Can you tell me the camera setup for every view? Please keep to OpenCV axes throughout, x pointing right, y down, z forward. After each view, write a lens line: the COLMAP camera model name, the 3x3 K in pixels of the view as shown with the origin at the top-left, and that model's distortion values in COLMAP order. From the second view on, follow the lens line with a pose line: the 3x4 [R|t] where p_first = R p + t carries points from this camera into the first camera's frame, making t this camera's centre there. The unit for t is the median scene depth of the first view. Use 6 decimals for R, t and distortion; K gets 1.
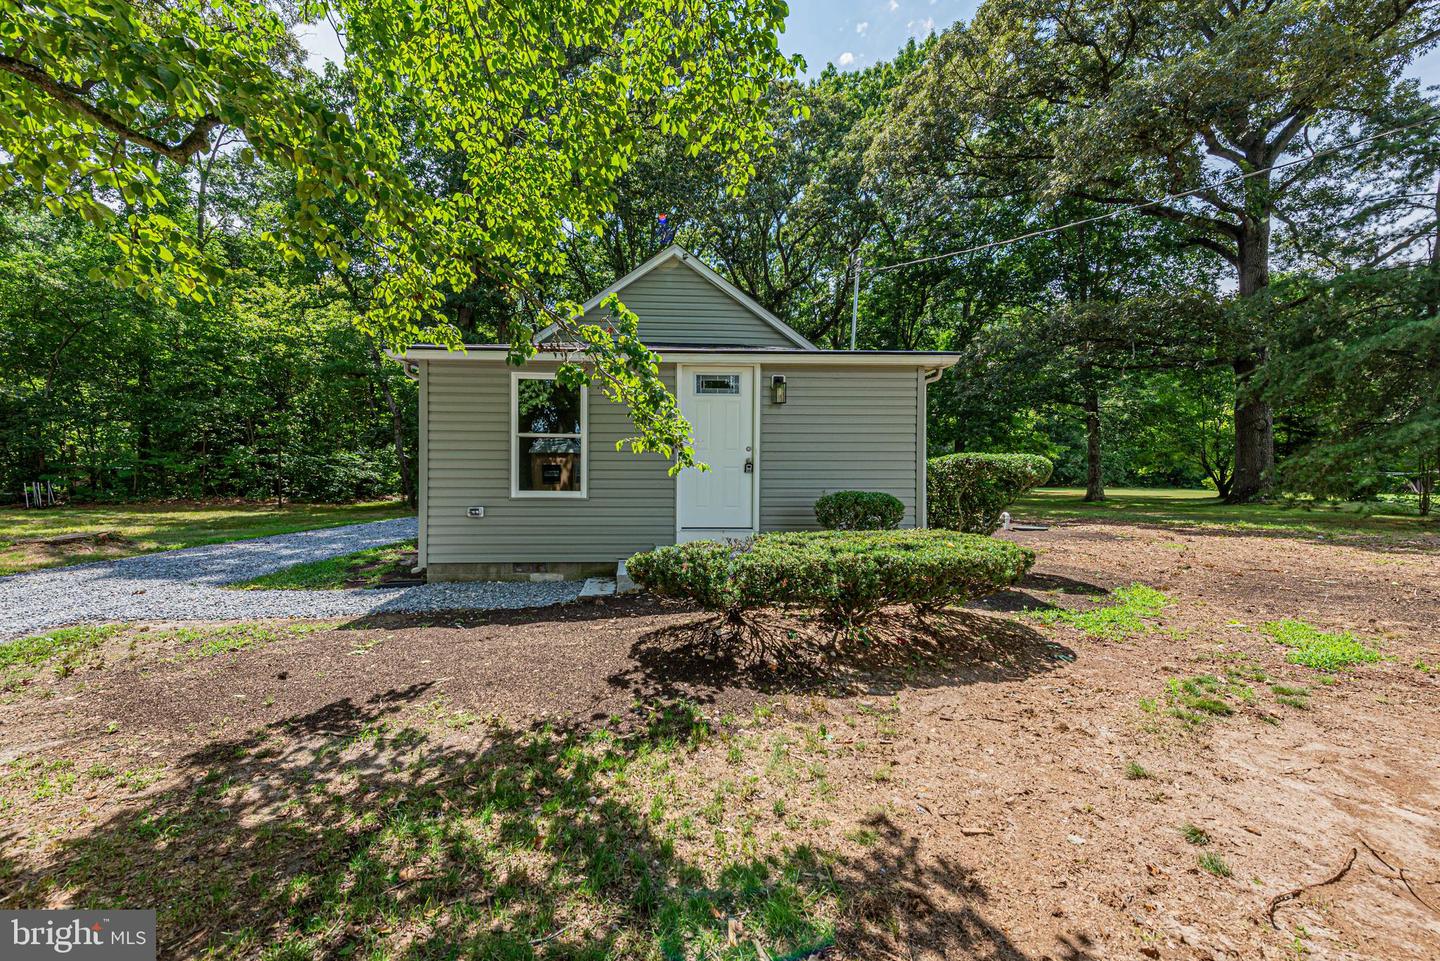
lens RADIAL K [[580.5, 0, 709.3], [0, 580.5, 470.7], [0, 0, 1]] dist [0.000906, -0.000376]
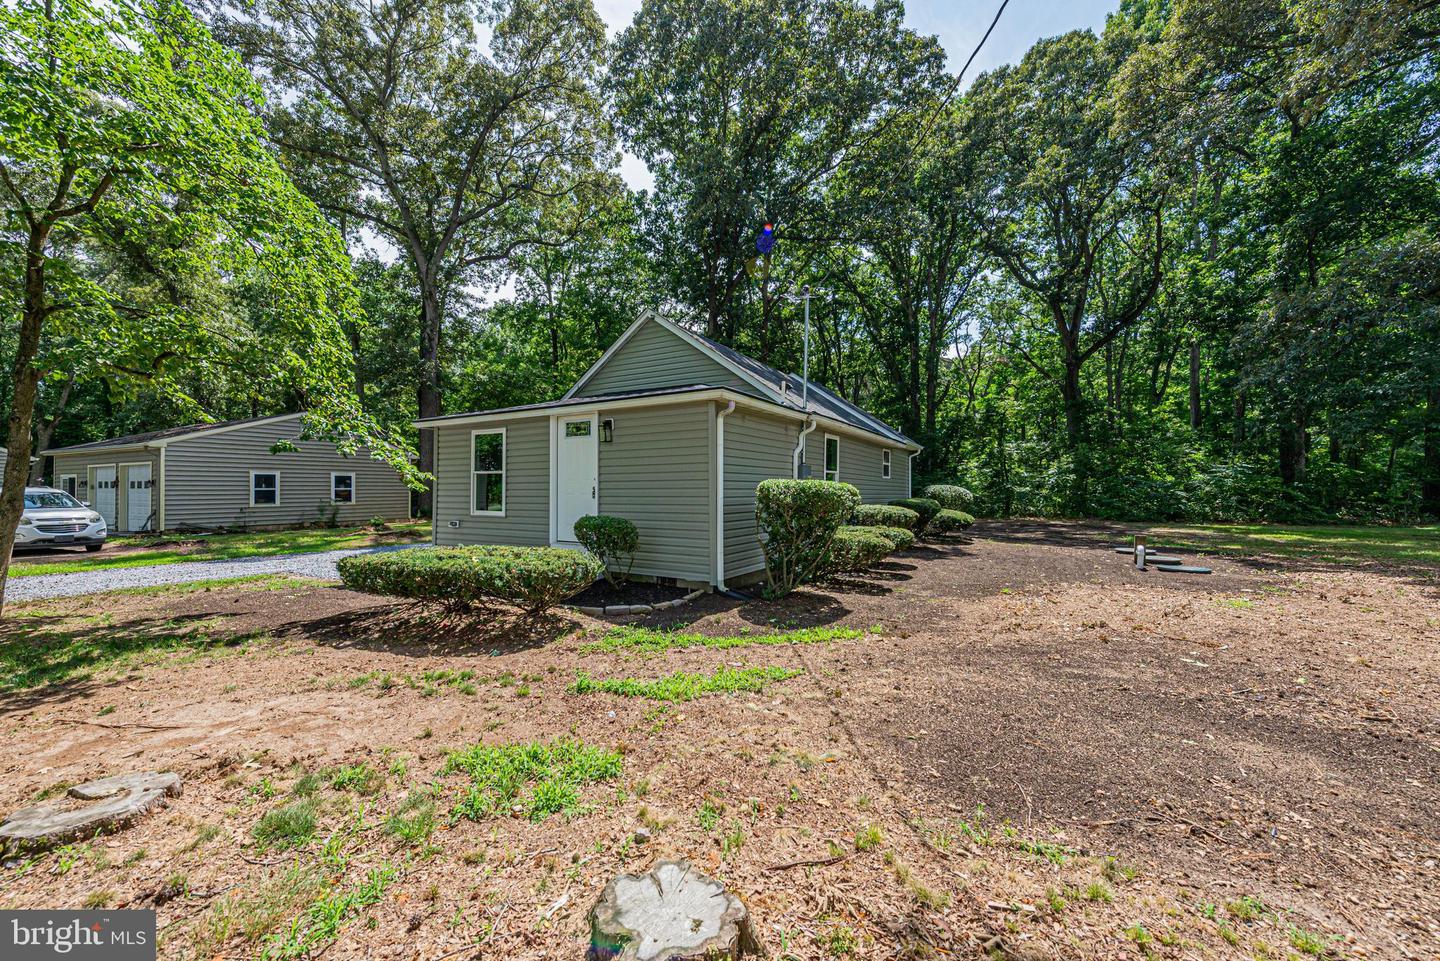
lens RADIAL K [[545.0, 0, 671.7], [0, 545.0, 464.8], [0, 0, 1]] dist [0.000989, -0.000031]
pose [[0.823275, -0.034129, -0.566616, 0.877683], [0.006925, 0.998720, -0.050094, -0.008813], [0.567600, 0.037317, 0.822458, 0.135690]]
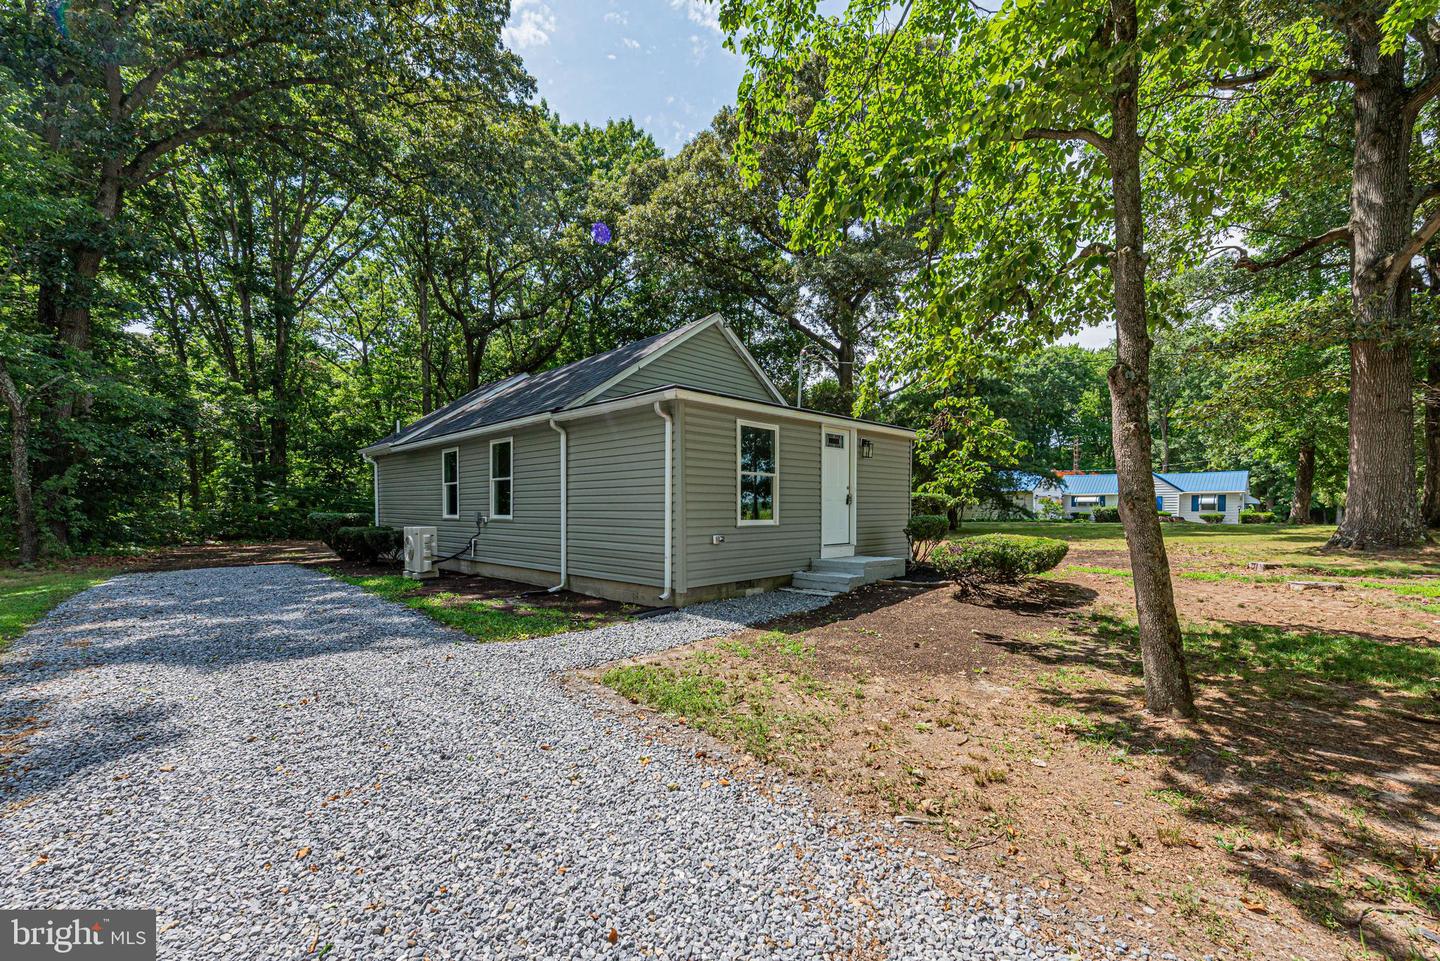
lens RADIAL K [[591.9, 0, 714.1], [0, 591.9, 501.3], [0, 0, 1]] dist [0.000003, -0.000272]
pose [[0.746377, 0.001050, 0.665523, -1.165721], [0.002607, 0.999986, -0.004501, 0.001535], [-0.665519, 0.005095, 0.746364, 0.137312]]
